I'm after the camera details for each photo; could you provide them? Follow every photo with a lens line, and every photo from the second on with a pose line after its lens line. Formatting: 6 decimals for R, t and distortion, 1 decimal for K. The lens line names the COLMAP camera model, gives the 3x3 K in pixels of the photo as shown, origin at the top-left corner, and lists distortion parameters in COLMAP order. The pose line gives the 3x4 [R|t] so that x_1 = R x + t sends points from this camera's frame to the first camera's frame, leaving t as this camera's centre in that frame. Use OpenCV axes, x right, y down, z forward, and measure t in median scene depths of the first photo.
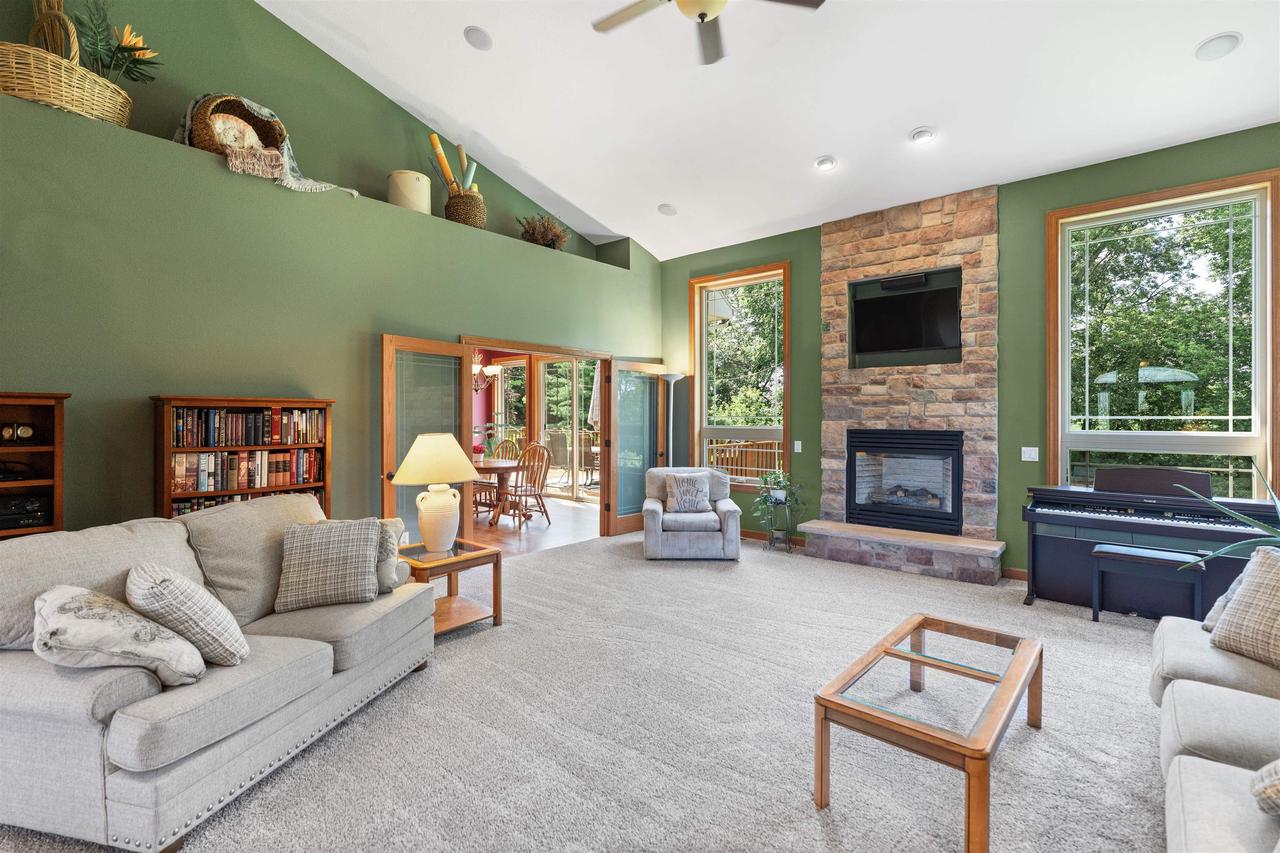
lens RADIAL K [[589.2, 0, 640.0], [0, 589.2, 413.8], [0, 0, 1]] dist [-0.000329, 0.000589]
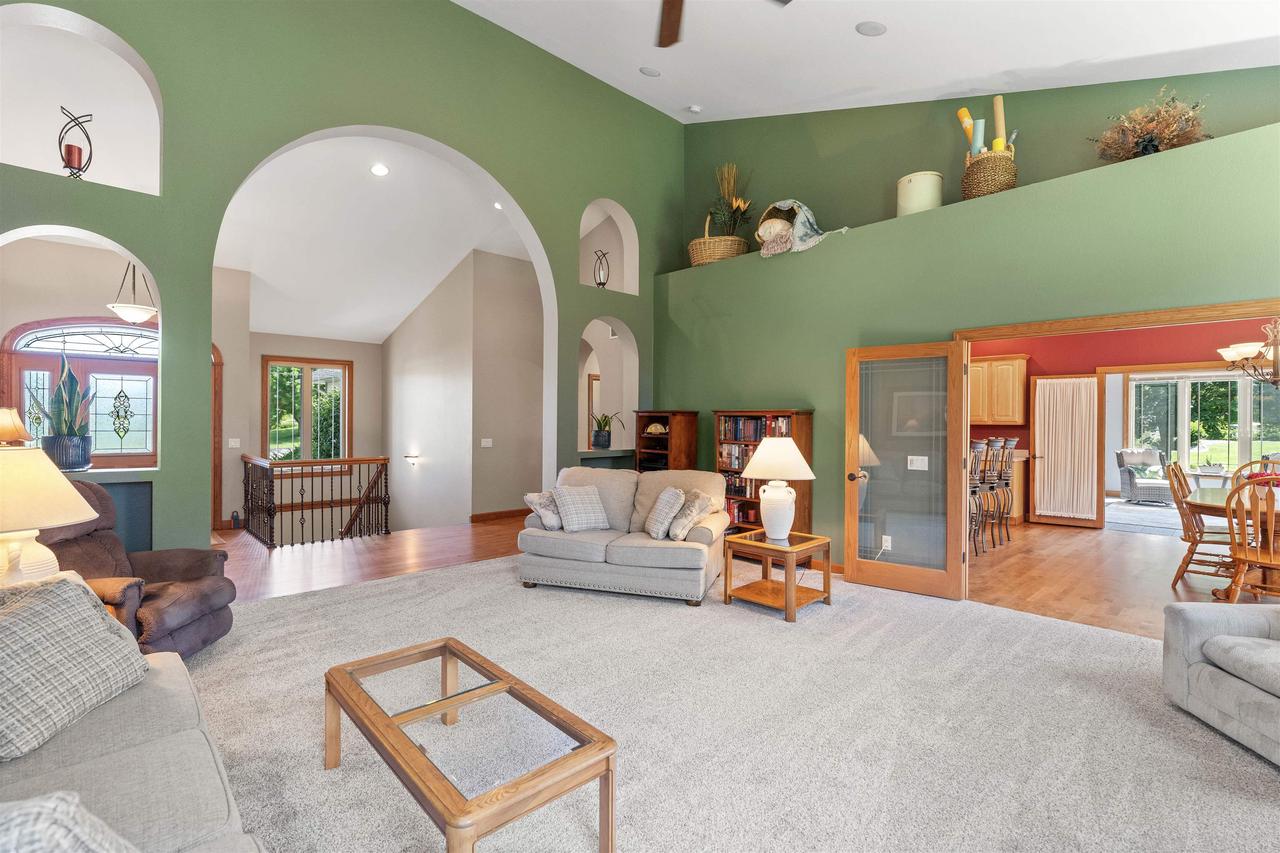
lens RADIAL K [[579.7, 0, 644.4], [0, 579.7, 422.3], [0, 0, 1]] dist [-0.002409, 0.000843]
pose [[-0.095422, 0.000081, -0.995437, 0.802589], [-0.003935, 0.999992, 0.000459, 0.006031], [0.995429, 0.003961, -0.095421, 0.835875]]
